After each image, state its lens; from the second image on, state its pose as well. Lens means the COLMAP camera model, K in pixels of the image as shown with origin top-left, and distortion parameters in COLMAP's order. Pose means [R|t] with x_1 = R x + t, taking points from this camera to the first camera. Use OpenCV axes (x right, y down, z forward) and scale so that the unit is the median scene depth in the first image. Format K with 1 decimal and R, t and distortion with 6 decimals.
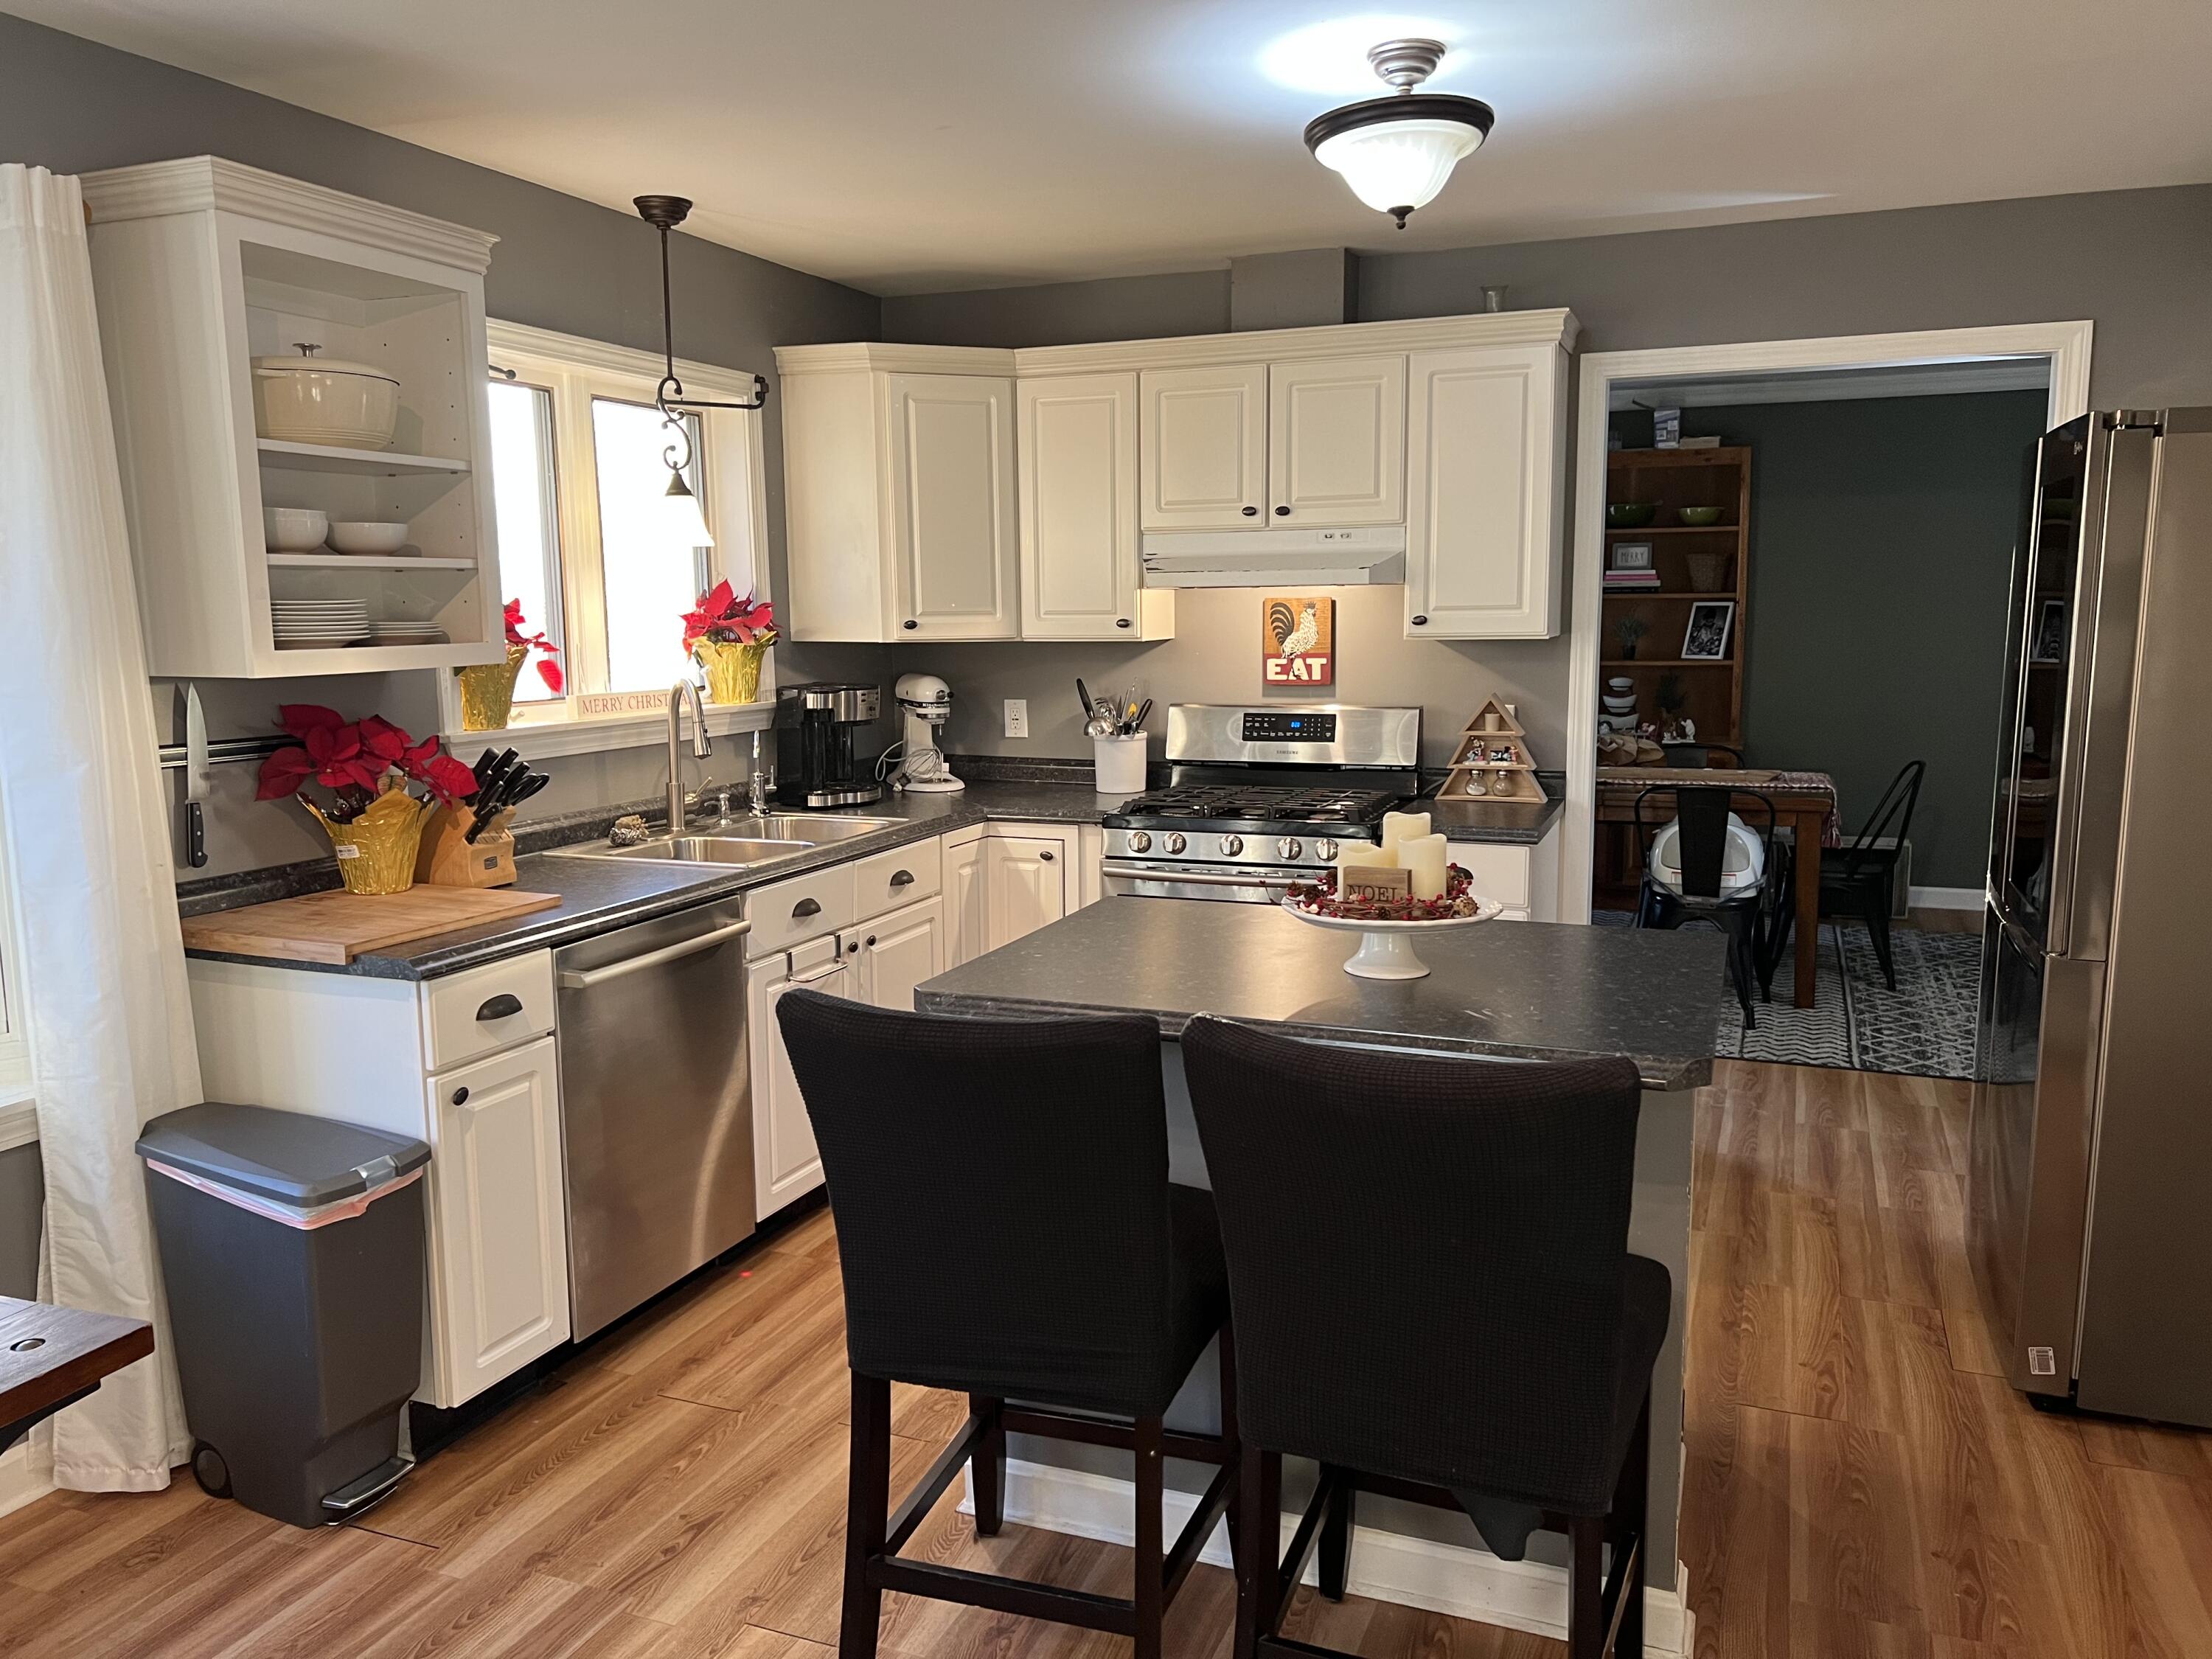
lens RADIAL K [[1661.3, 0, 1106.0], [0, 1661.3, 835.7], [0, 0, 1]] dist [0.015549, 0.002626]
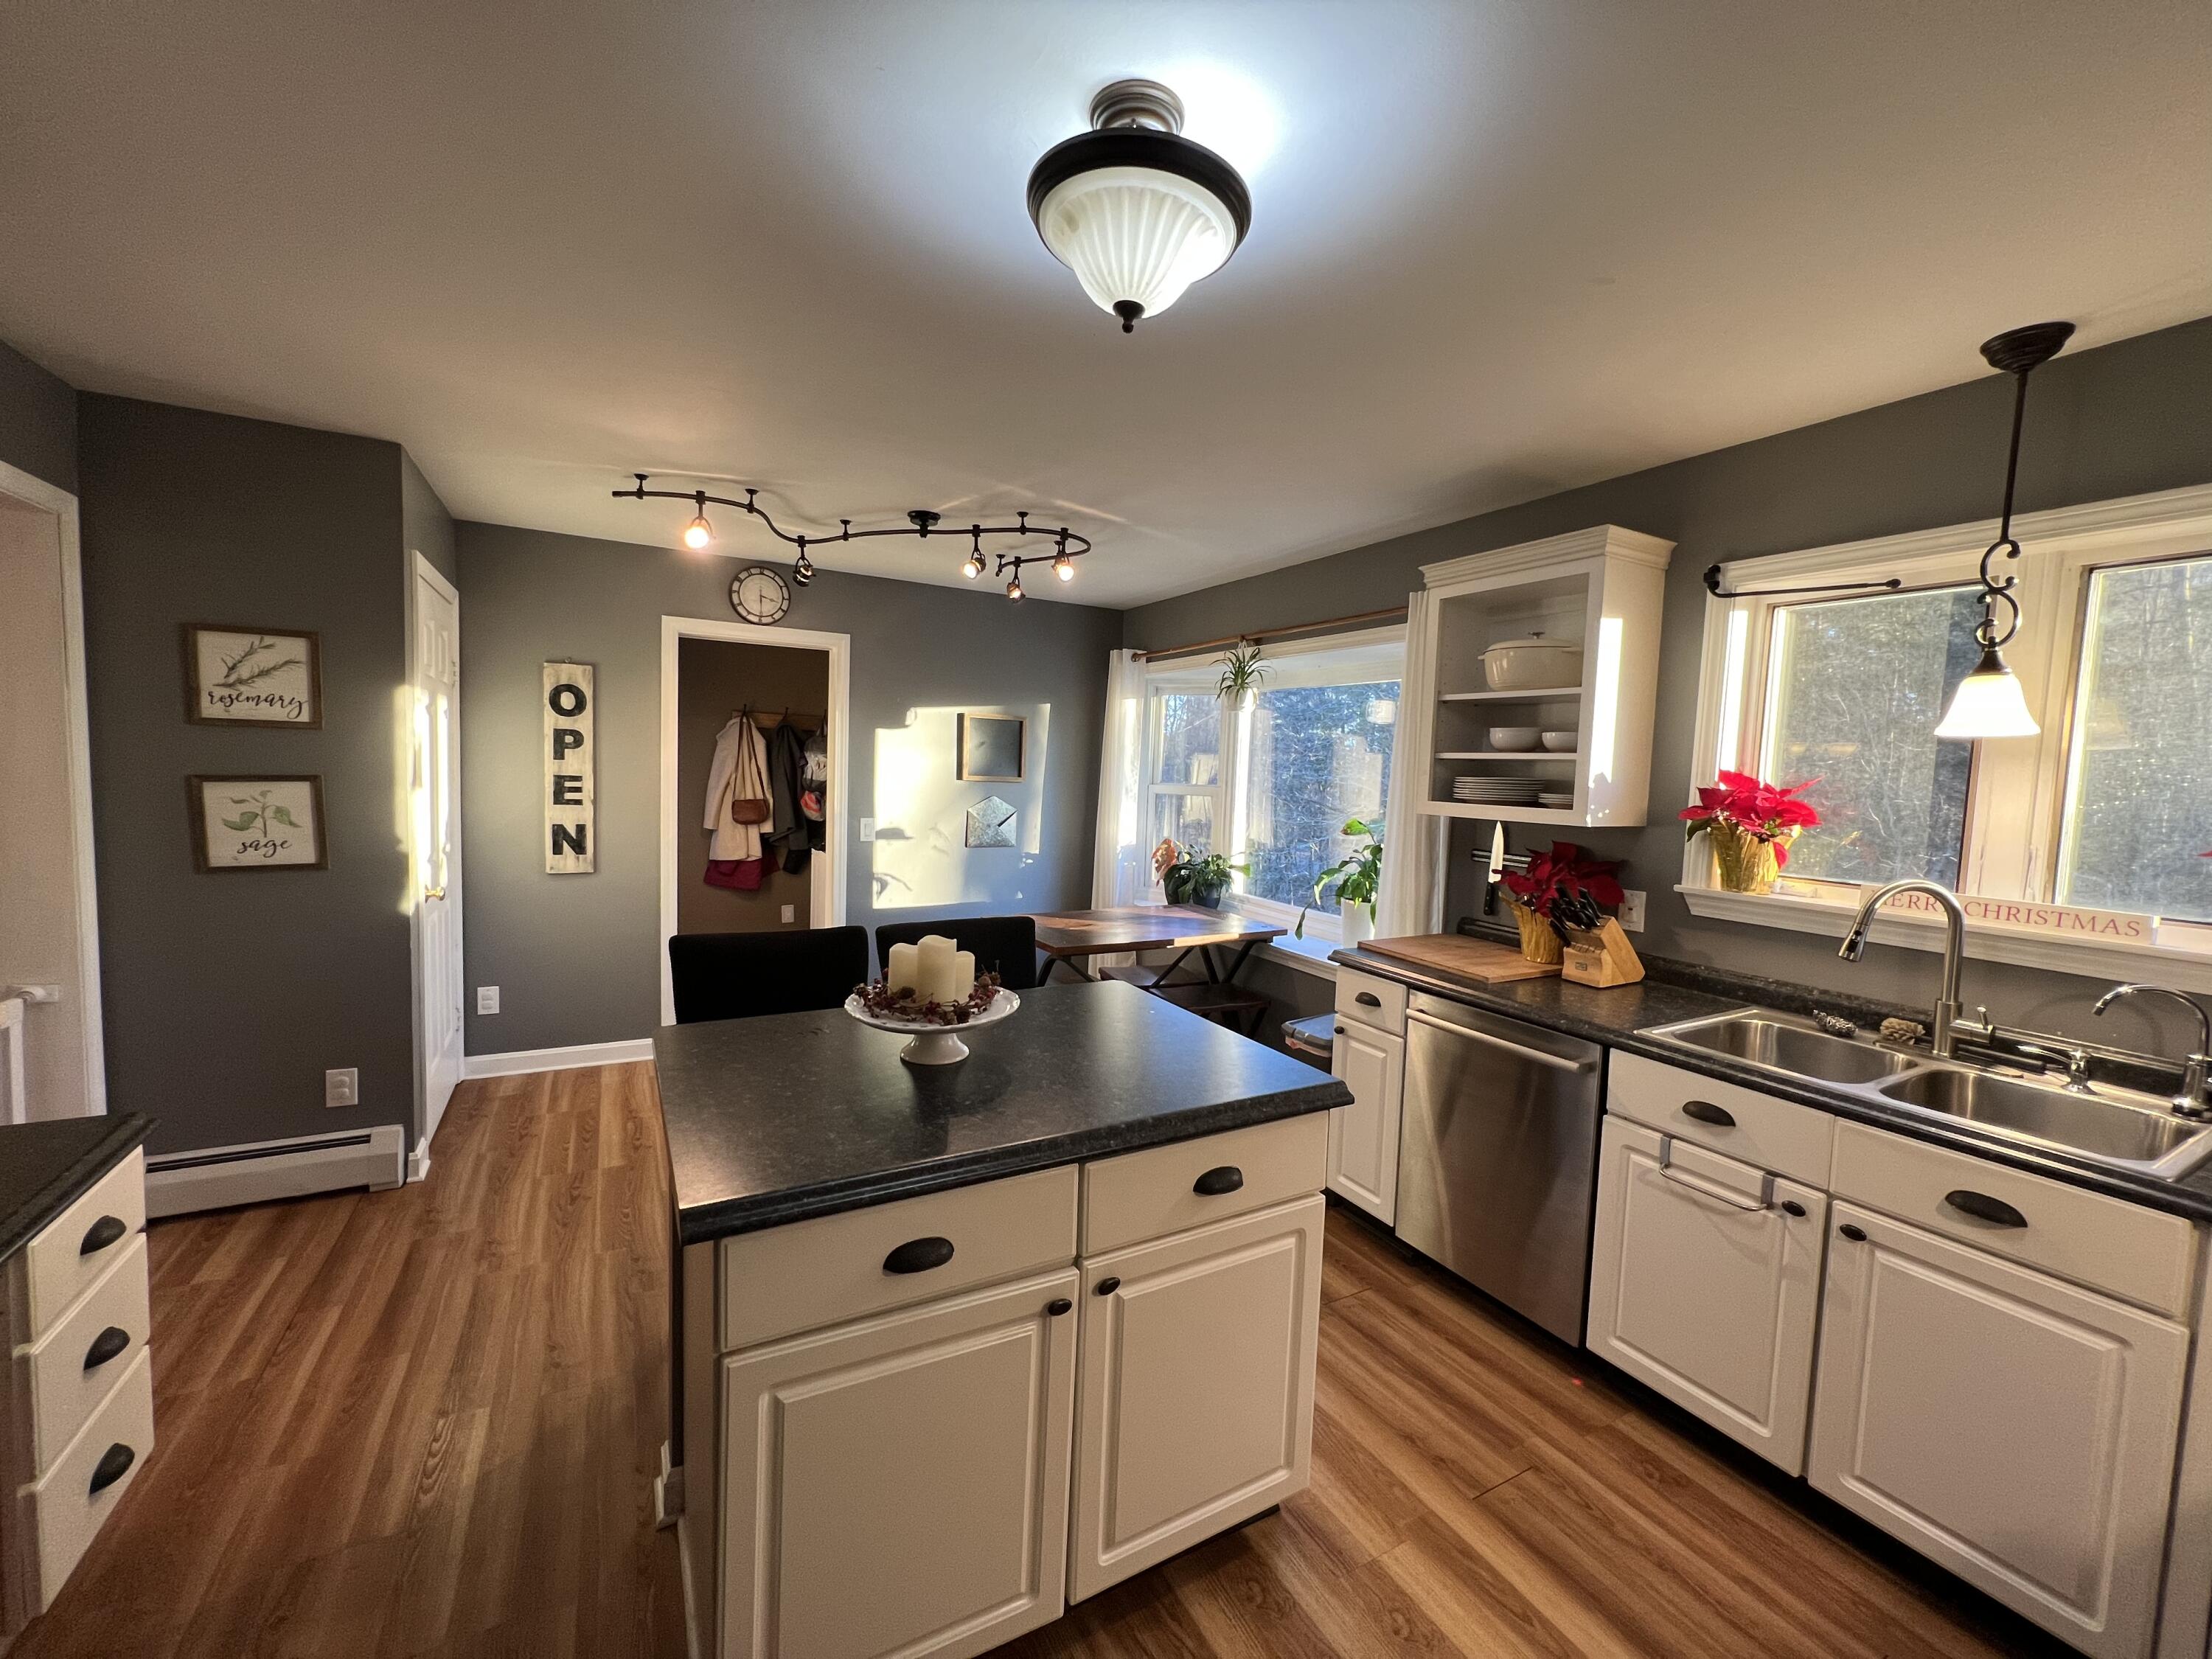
lens RADIAL K [[887.8, 0, 1102.4], [0, 887.8, 826.7], [0, 0, 1]] dist [-0.000363, -0.000119]
pose [[-0.631009, 0.041985, -0.774639, 0.402861], [-0.139617, 0.976084, 0.166633, -0.145270], [0.763109, 0.213300, -0.610056, 0.975138]]
